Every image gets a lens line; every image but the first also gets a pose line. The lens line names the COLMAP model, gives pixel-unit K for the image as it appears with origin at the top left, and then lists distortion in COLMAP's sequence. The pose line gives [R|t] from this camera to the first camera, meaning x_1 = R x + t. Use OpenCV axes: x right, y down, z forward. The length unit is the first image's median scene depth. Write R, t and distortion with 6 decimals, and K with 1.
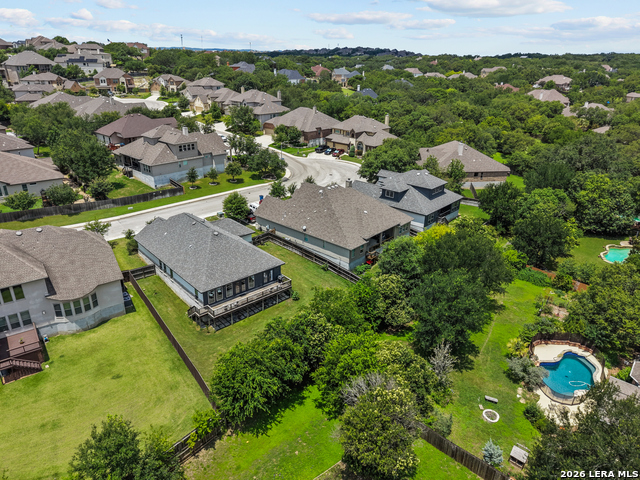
lens RADIAL K [[404.8, 0, 320.0], [0, 404.8, 240.0], [0, 0, 1]] dist [-0.038341, -0.000244]
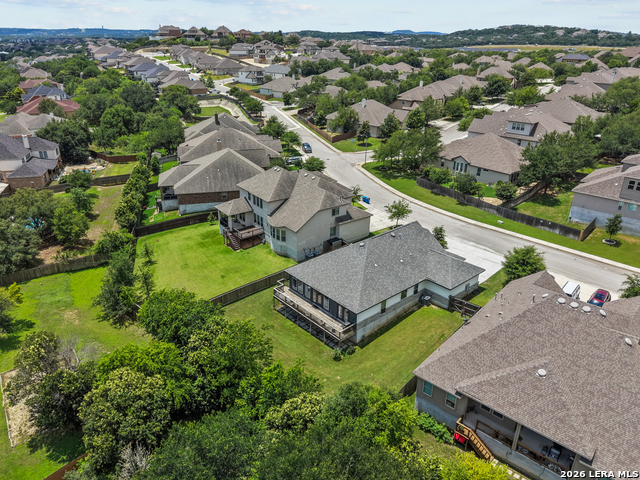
lens RADIAL K [[433.0, 0, 322.4], [0, 433.0, 236.1], [0, 0, 1]] dist [0.003040, -0.000366]
pose [[0.005316, 0.382900, -0.923775, 0.425541], [-0.414528, 0.841522, 0.346421, -0.225441], [0.910021, 0.381089, 0.163196, 0.511175]]
